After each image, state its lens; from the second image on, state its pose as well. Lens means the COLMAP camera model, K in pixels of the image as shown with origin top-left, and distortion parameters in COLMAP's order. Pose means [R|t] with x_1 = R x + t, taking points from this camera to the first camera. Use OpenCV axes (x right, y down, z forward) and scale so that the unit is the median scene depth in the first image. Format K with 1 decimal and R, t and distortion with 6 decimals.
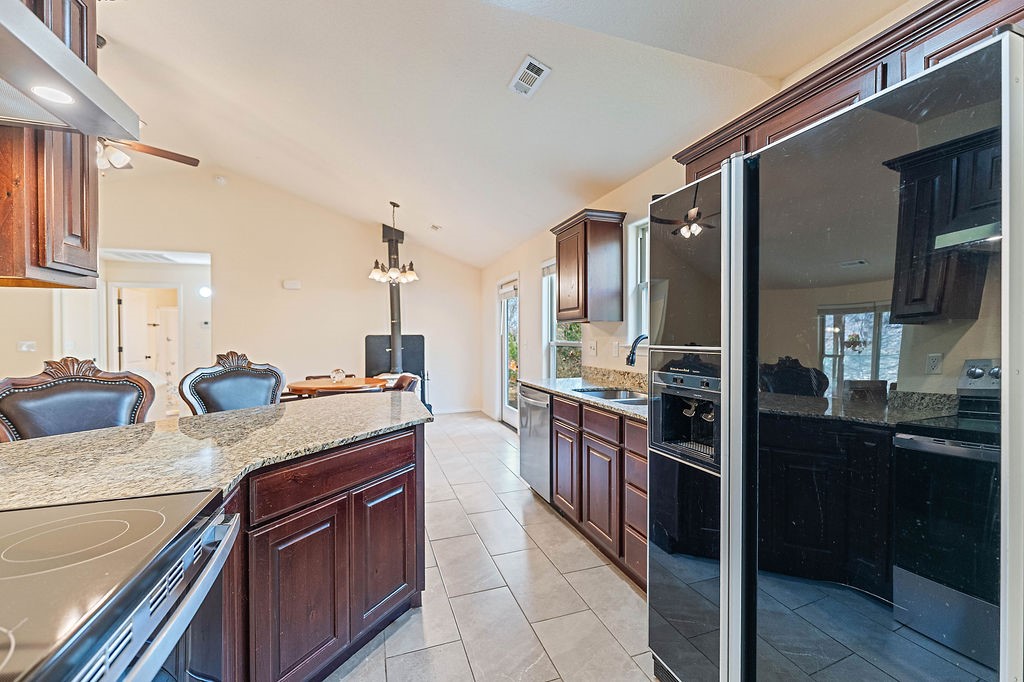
lens RADIAL K [[412.6, 0, 510.6], [0, 412.6, 342.1], [0, 0, 1]] dist [0.000835, 0.000154]
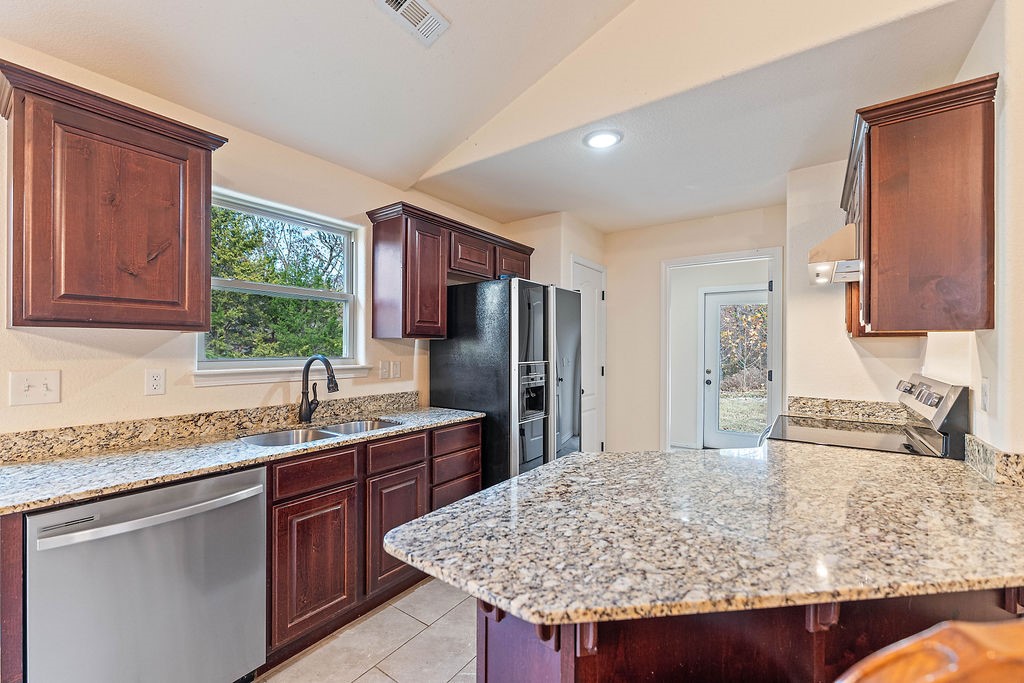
lens RADIAL K [[418.0, 0, 511.4], [0, 418.0, 344.3], [0, 0, 1]] dist [-0.002261, -0.000401]
pose [[-0.576464, 0.004000, 0.817113, -0.261942], [0.003189, 0.999991, -0.002646, -0.015753], [-0.817117, 0.001081, -0.576471, 0.501611]]
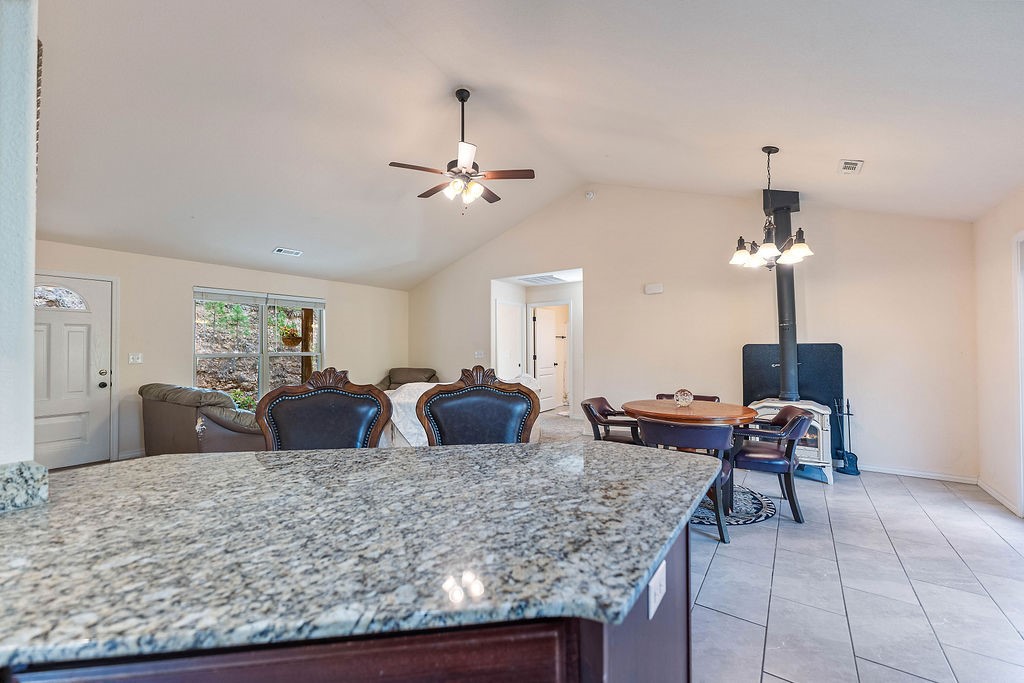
lens RADIAL K [[412.6, 0, 510.6], [0, 412.6, 342.6], [0, 0, 1]] dist [0.000835, 0.000154]
pose [[0.590430, -0.011816, -0.807002, 0.006723], [-0.005766, 0.999806, -0.018857, -0.003857], [0.807068, 0.015787, 0.590247, 0.225923]]
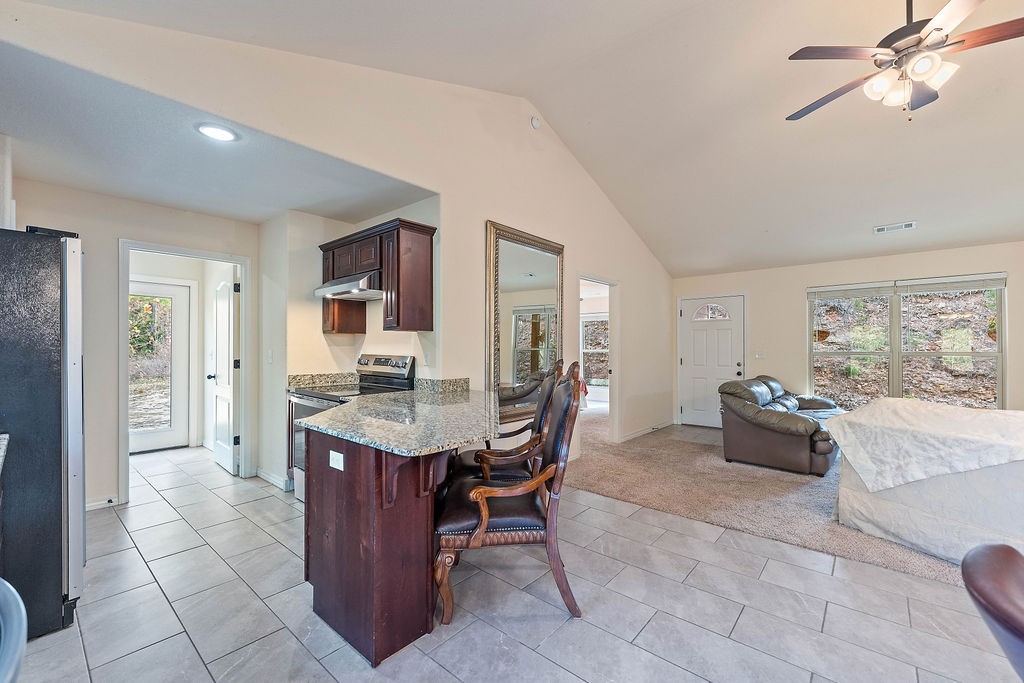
lens RADIAL K [[420.9, 0, 514.6], [0, 420.9, 346.5], [0, 0, 1]] dist [0.001094, 0.000040]
pose [[-0.865319, -0.000191, -0.501222, -0.048519], [-0.003639, 0.999976, 0.005903, -0.007231], [0.501209, 0.006932, -0.865298, 0.687324]]
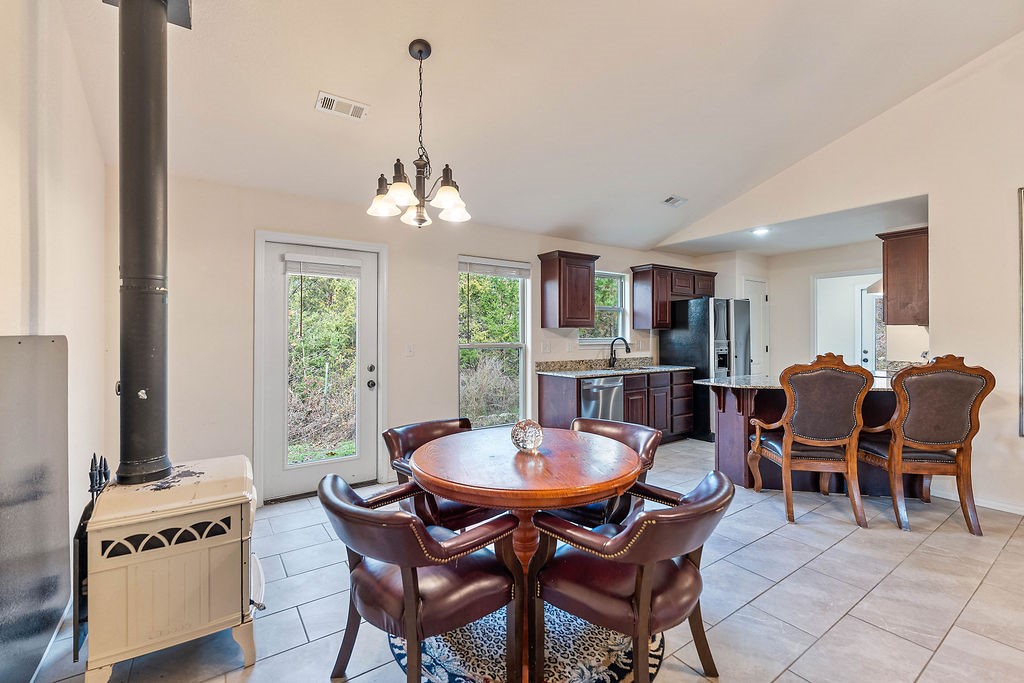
lens RADIAL K [[438.7, 0, 500.1], [0, 438.7, 330.7], [0, 0, 1]] dist [-0.015137, -0.000210]
pose [[-0.256700, 0.008590, 0.966453, -0.643690], [0.011208, 0.999920, -0.005910, -0.018320], [-0.966426, 0.009314, -0.256776, 0.878945]]
